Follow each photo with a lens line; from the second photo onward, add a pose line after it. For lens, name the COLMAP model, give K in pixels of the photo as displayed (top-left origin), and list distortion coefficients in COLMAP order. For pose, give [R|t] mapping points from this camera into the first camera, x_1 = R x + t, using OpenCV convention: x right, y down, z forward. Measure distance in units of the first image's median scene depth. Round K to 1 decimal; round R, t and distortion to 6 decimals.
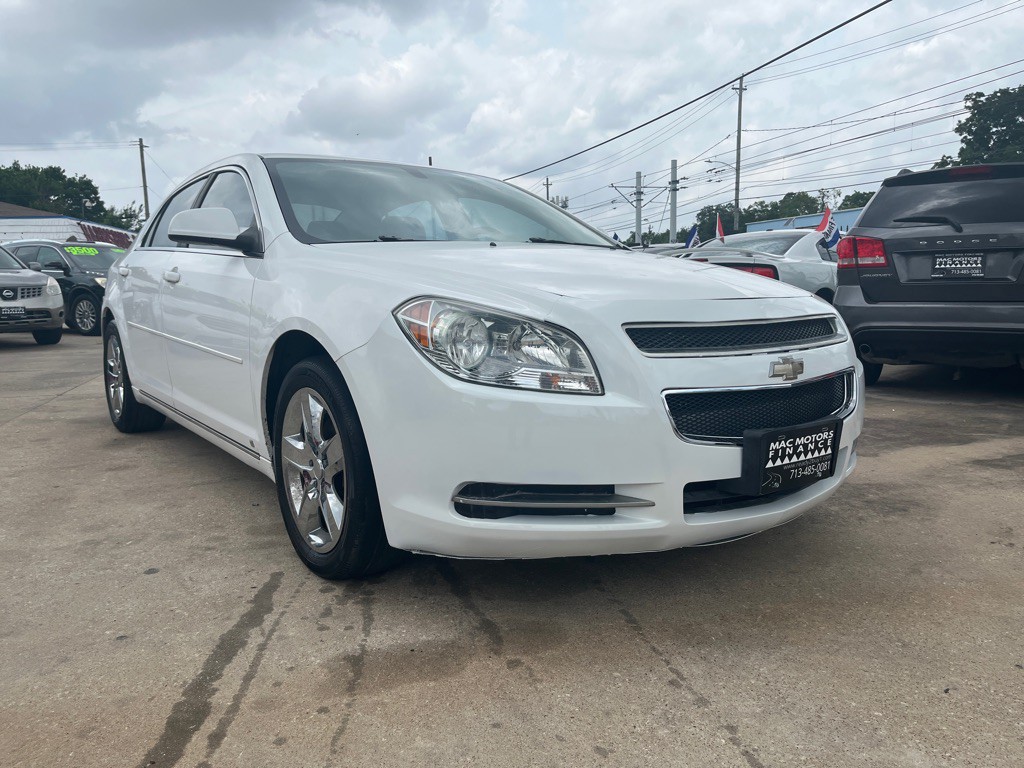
lens RADIAL K [[776.6, 0, 514.8], [0, 776.6, 387.2], [0, 0, 1]] dist [0.073770, -0.114630]
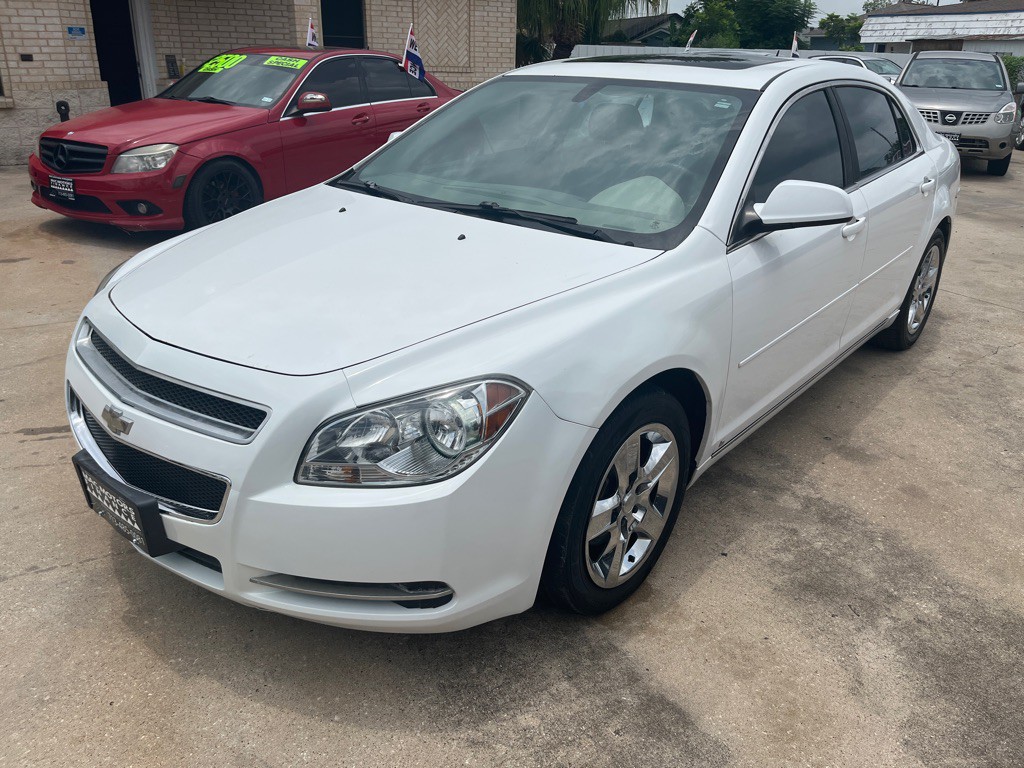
lens RADIAL K [[776.6, 0, 519.4], [0, 776.6, 388.5], [0, 0, 1]] dist [0.073770, -0.114630]
pose [[0.234347, 0.397574, -0.887139, 1.258853], [-0.154145, 0.916203, 0.369880, -0.473014], [0.959855, 0.050068, 0.275993, 1.178584]]
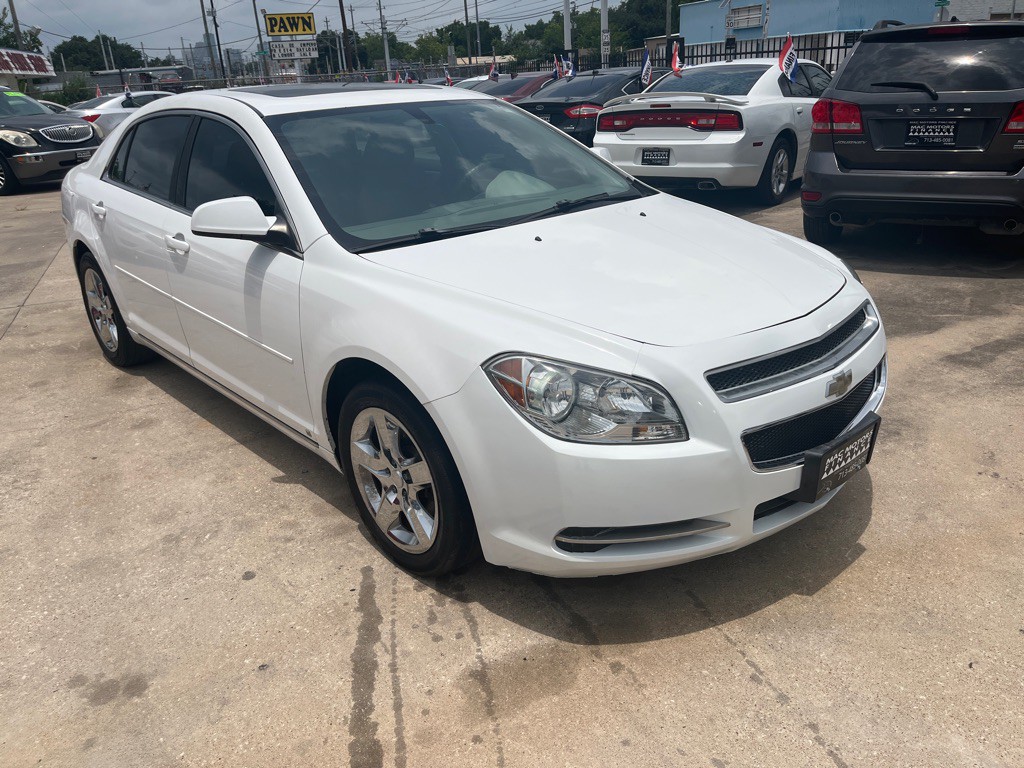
lens RADIAL K [[776.6, 0, 512.2], [0, 776.6, 390.0], [0, 0, 1]] dist [0.073770, -0.114630]
pose [[0.994579, -0.072920, 0.074133, -0.185863], [0.052149, 0.966554, 0.251105, -0.308493], [-0.089964, -0.245878, 0.965117, -0.019744]]
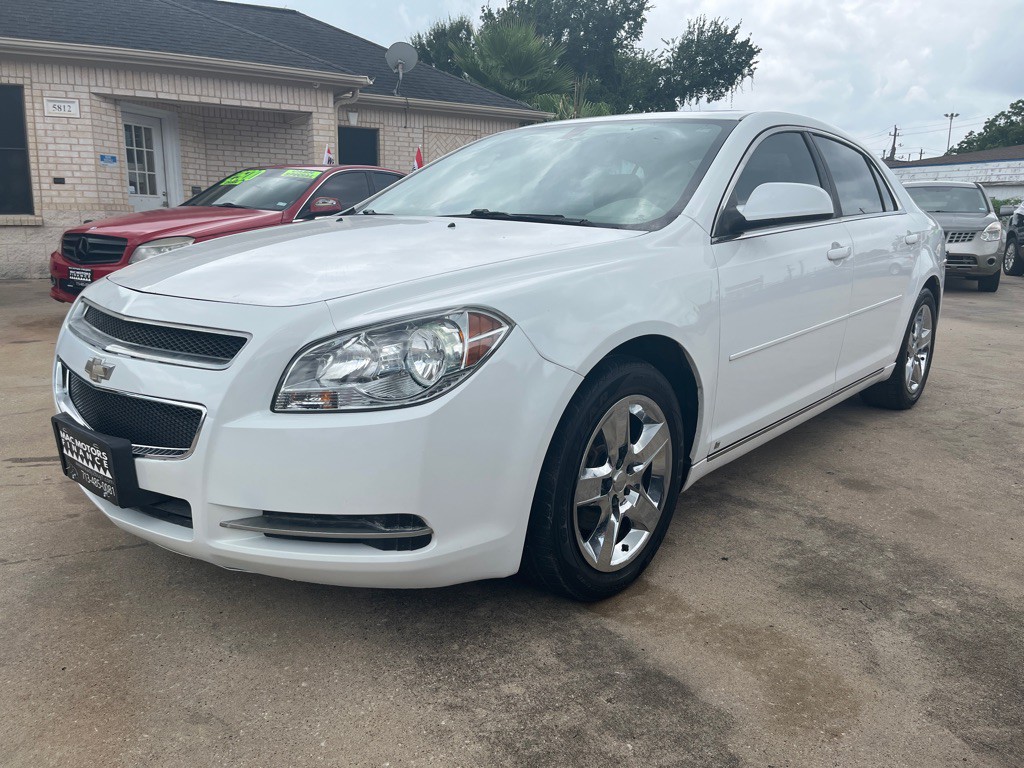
lens RADIAL K [[776.6, 0, 513.2], [0, 776.6, 385.9], [0, 0, 1]] dist [0.073770, -0.114630]
pose [[0.219667, 0.224980, -0.949279, 1.327432], [-0.149450, 0.969321, 0.195147, -0.256979], [0.964060, 0.099002, 0.246551, 1.223183]]
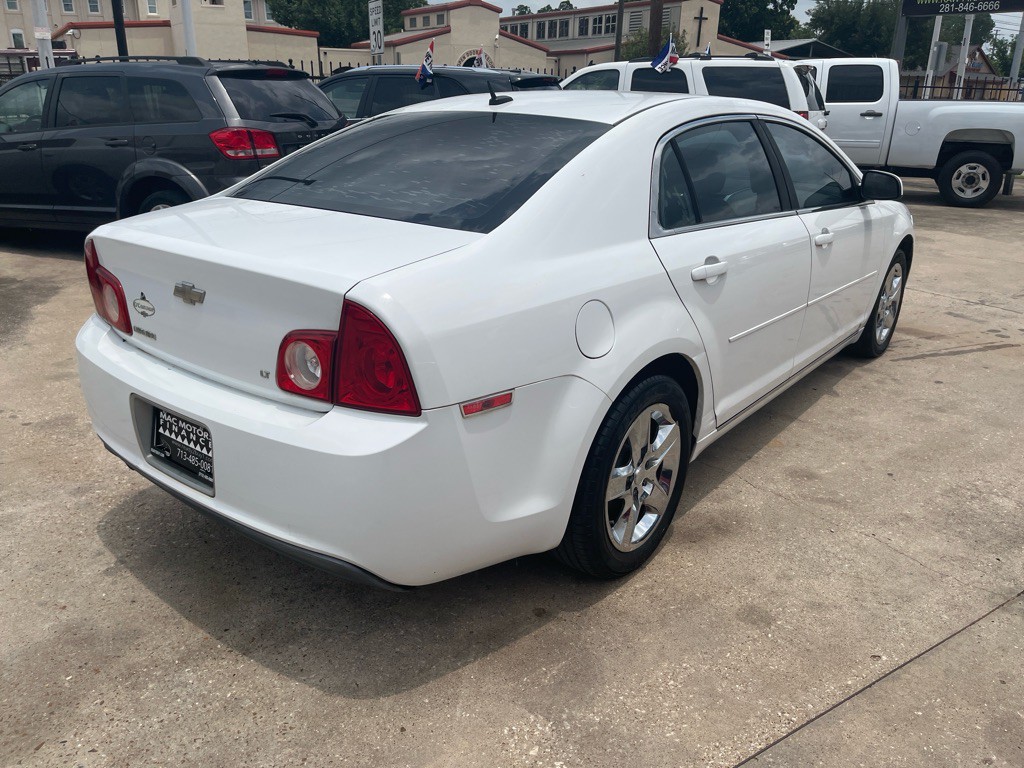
lens RADIAL K [[776.6, 0, 512.5], [0, 776.6, 391.6], [0, 0, 1]] dist [0.073770, -0.114630]
pose [[-0.260614, -0.338522, 0.904148, -2.146681], [0.119006, 0.918104, 0.378050, -0.637829], [-0.958080, 0.206124, -0.198985, 2.669406]]
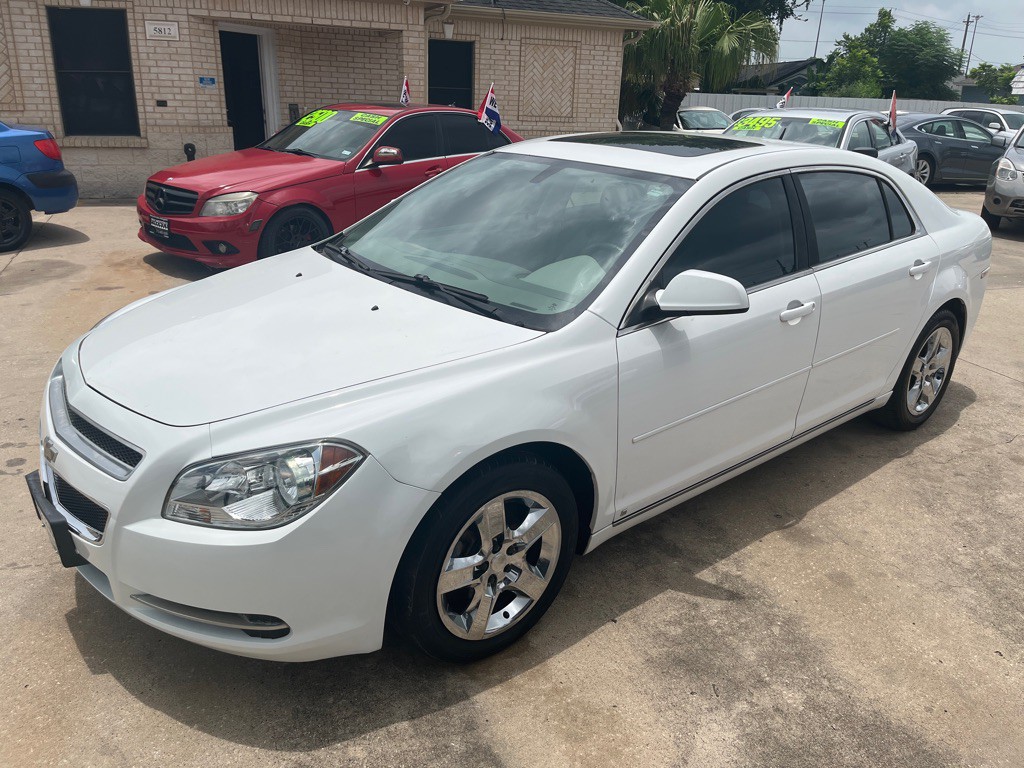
lens RADIAL K [[776.6, 0, 519.9], [0, 776.6, 388.8], [0, 0, 1]] dist [0.073770, -0.114630]
pose [[0.067708, 0.368423, -0.927189, 1.384459], [-0.167843, 0.920284, 0.353422, -0.605911], [0.983486, 0.131692, 0.124147, 1.482925]]
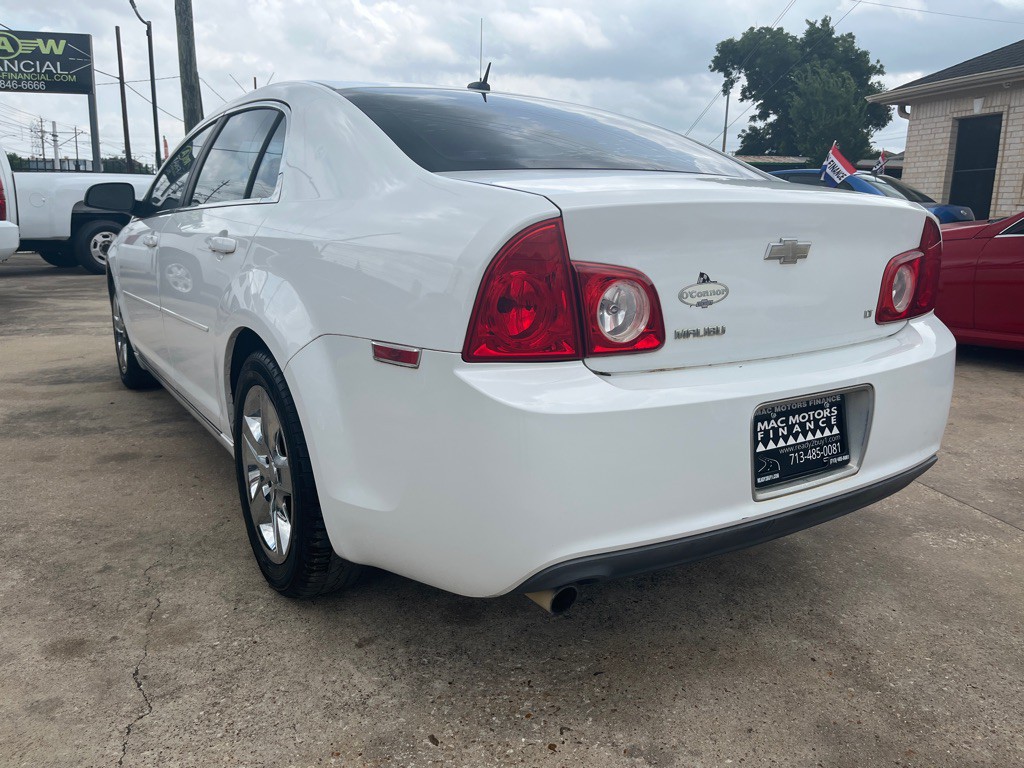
lens RADIAL K [[776.6, 0, 519.8], [0, 776.6, 387.0], [0, 0, 1]] dist [0.073770, -0.114630]
pose [[-0.998209, -0.019665, 0.056491, -0.840207], [0.001273, 0.937216, 0.348748, -0.574453], [-0.059802, 0.348196, -0.935512, 3.684994]]
